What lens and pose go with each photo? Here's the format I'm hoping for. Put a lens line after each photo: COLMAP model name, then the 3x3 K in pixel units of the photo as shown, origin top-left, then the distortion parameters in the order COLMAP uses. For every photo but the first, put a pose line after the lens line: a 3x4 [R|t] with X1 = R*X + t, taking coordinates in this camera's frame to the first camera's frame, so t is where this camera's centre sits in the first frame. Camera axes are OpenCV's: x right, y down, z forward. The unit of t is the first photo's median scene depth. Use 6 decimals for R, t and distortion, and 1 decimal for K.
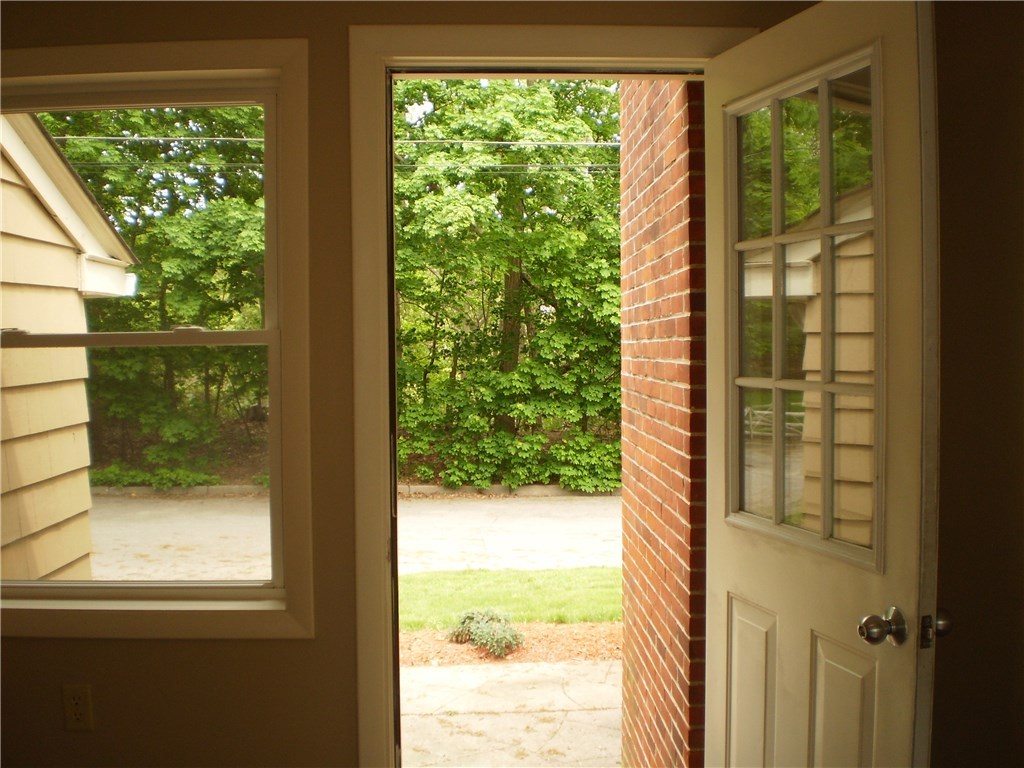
lens RADIAL K [[1095.3, 0, 508.2], [0, 1095.3, 382.5], [0, 0, 1]] dist [-0.048652, -0.205459]
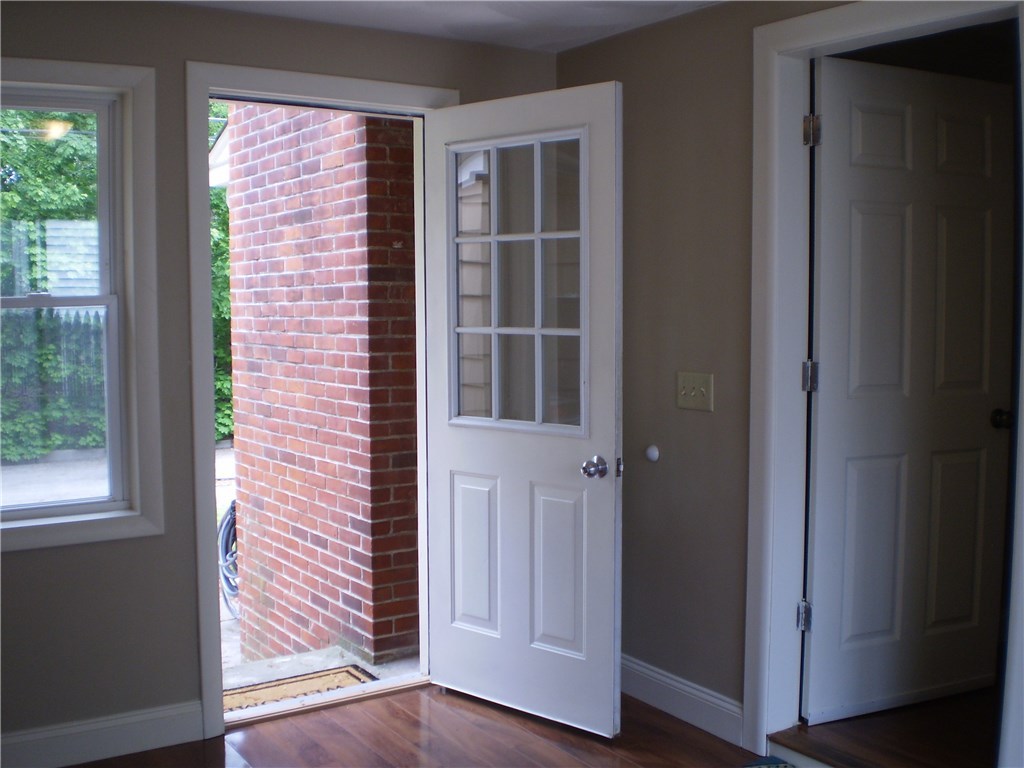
lens RADIAL K [[1095.3, 0, 508.2], [0, 1095.3, 382.5], [0, 0, 1]] dist [-0.048652, -0.205459]
pose [[0.842754, -0.038619, 0.536912, -0.502624], [0.020460, 0.999001, 0.039741, 0.012343], [-0.537910, -0.022507, 0.842702, -0.291088]]
